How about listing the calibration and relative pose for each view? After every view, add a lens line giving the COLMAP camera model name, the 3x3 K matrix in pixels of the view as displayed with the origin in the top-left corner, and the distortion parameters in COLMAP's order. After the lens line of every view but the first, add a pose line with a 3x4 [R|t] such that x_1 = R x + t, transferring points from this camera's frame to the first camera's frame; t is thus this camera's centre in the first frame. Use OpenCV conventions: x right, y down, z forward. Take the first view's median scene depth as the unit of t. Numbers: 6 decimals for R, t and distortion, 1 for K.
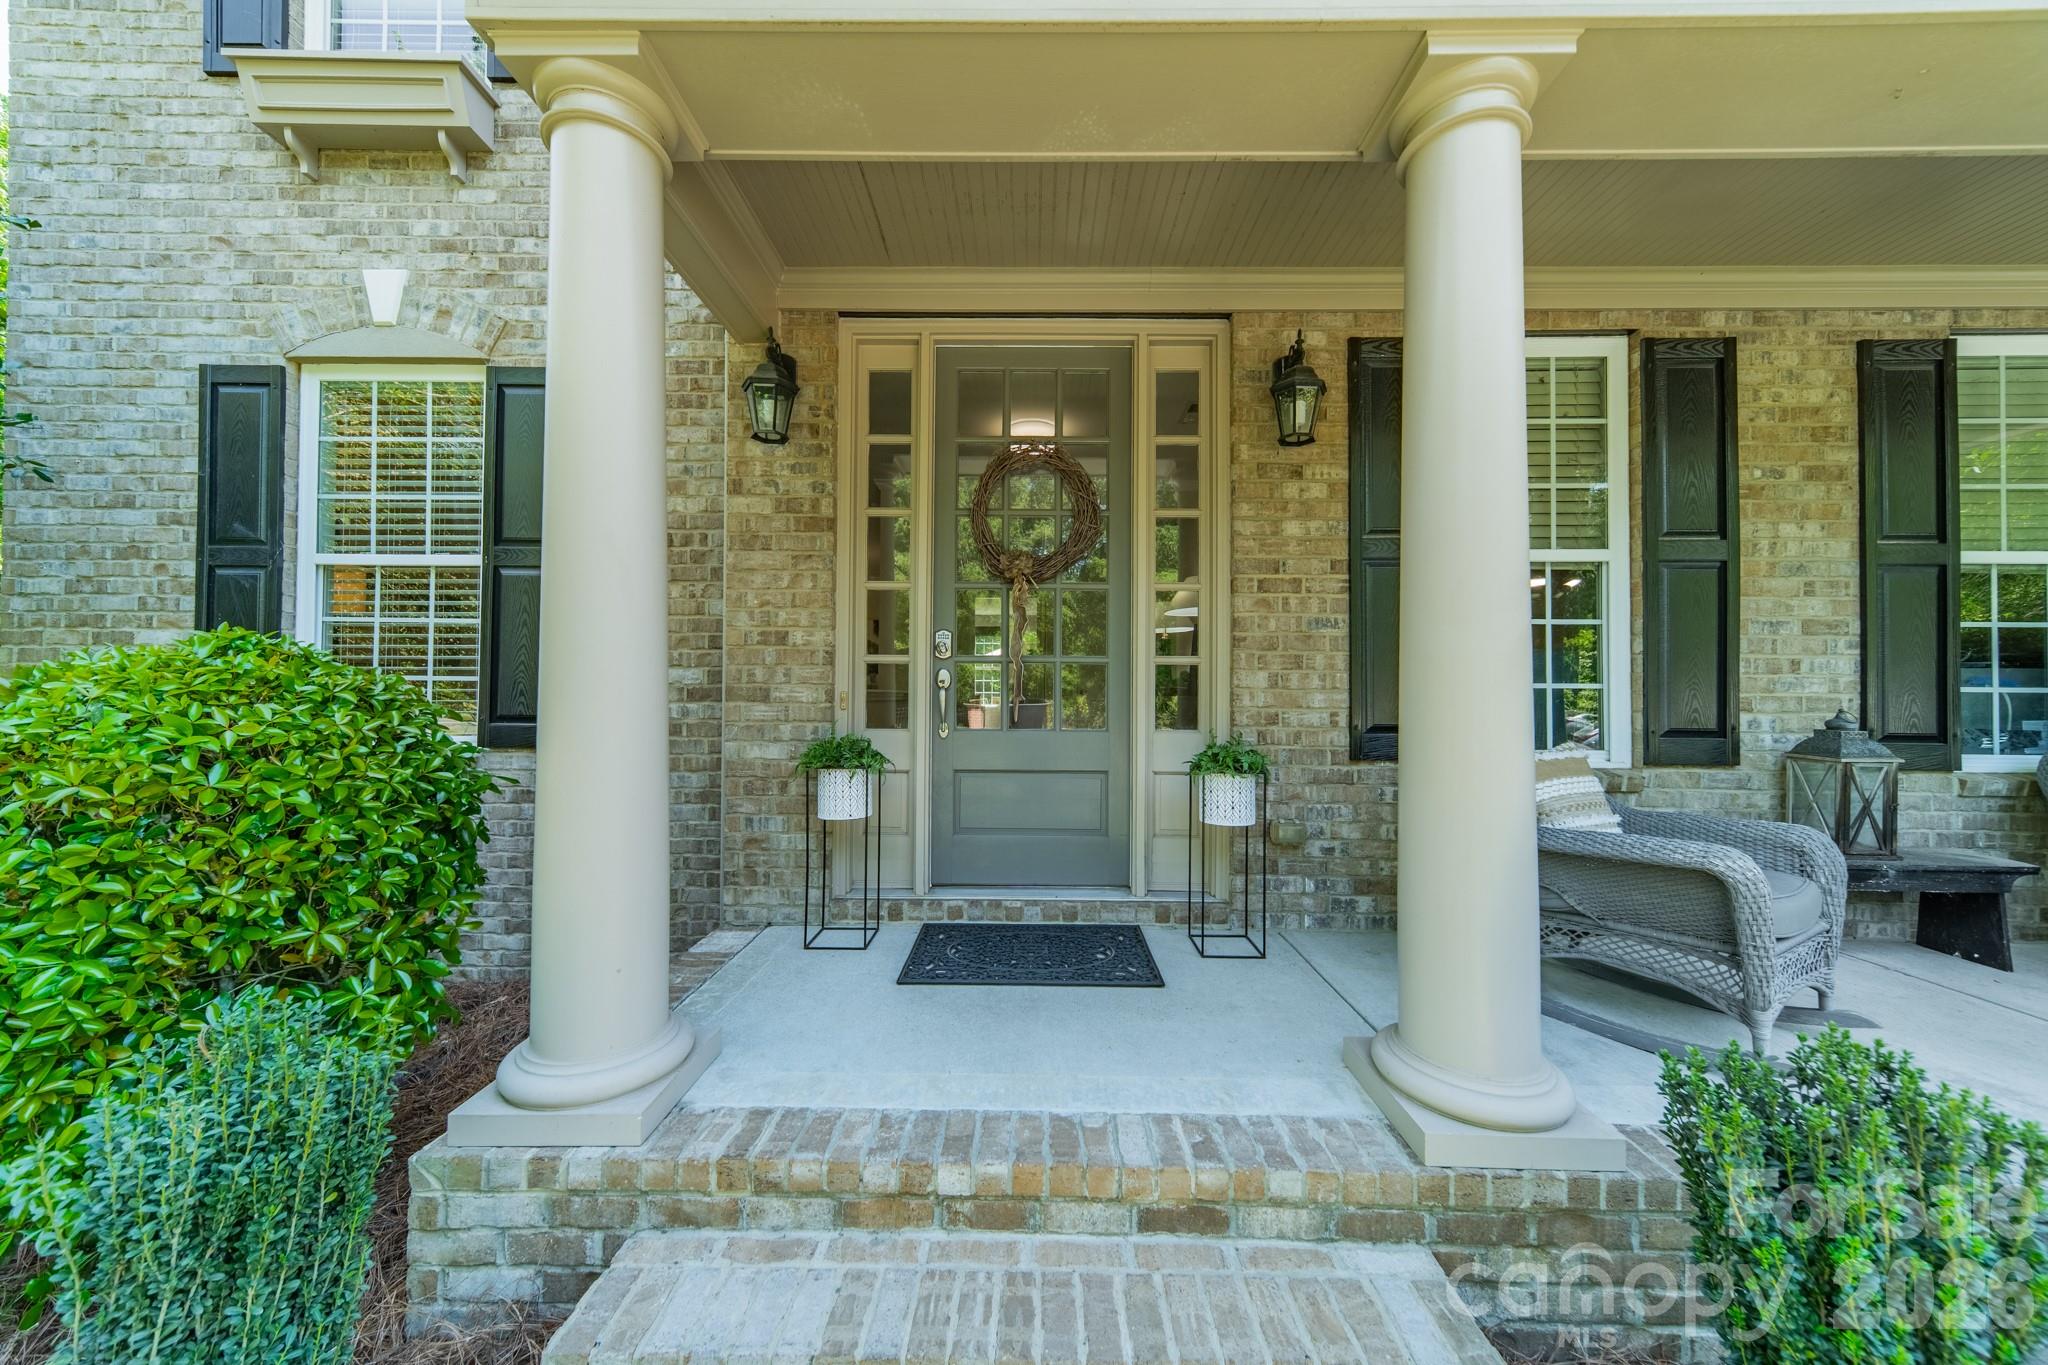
lens RADIAL K [[713.3, 0, 1026.8], [0, 713.3, 685.6], [0, 0, 1]] dist [0.001180, -0.000051]
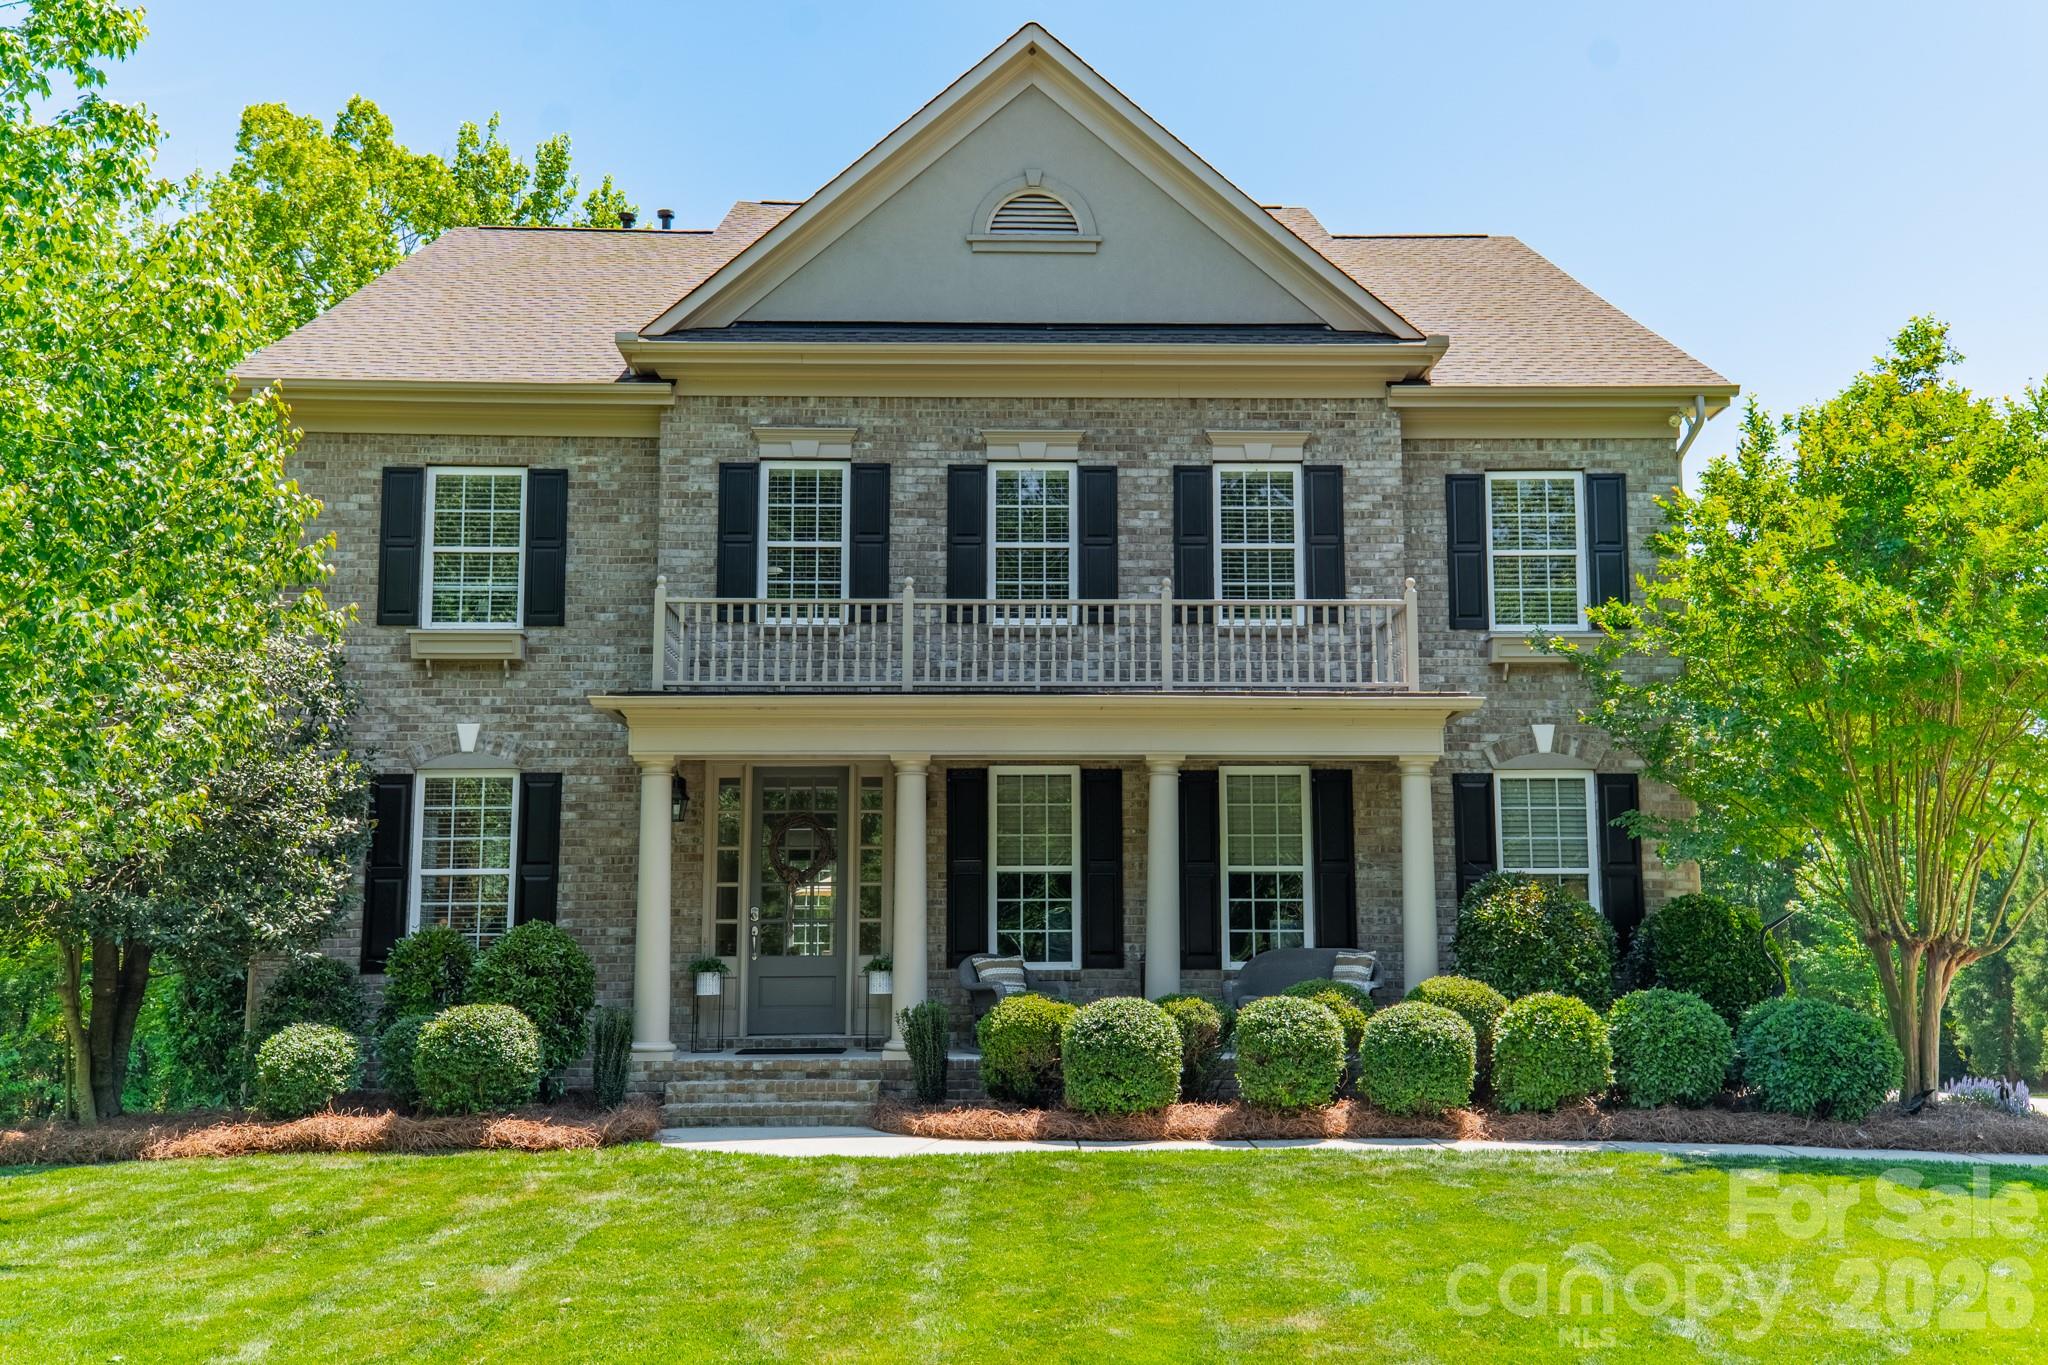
lens RADIAL K [[2038.9, 0, 1027.0], [0, 2038.9, 677.6], [0, 0, 1]] dist [0.078343, 0.000000]
pose [[0.999699, -0.007596, 0.023318, 0.499967], [0.010446, 0.992149, -0.124625, 0.007596], [-0.022188, 0.124831, 0.991930, -4.614830]]
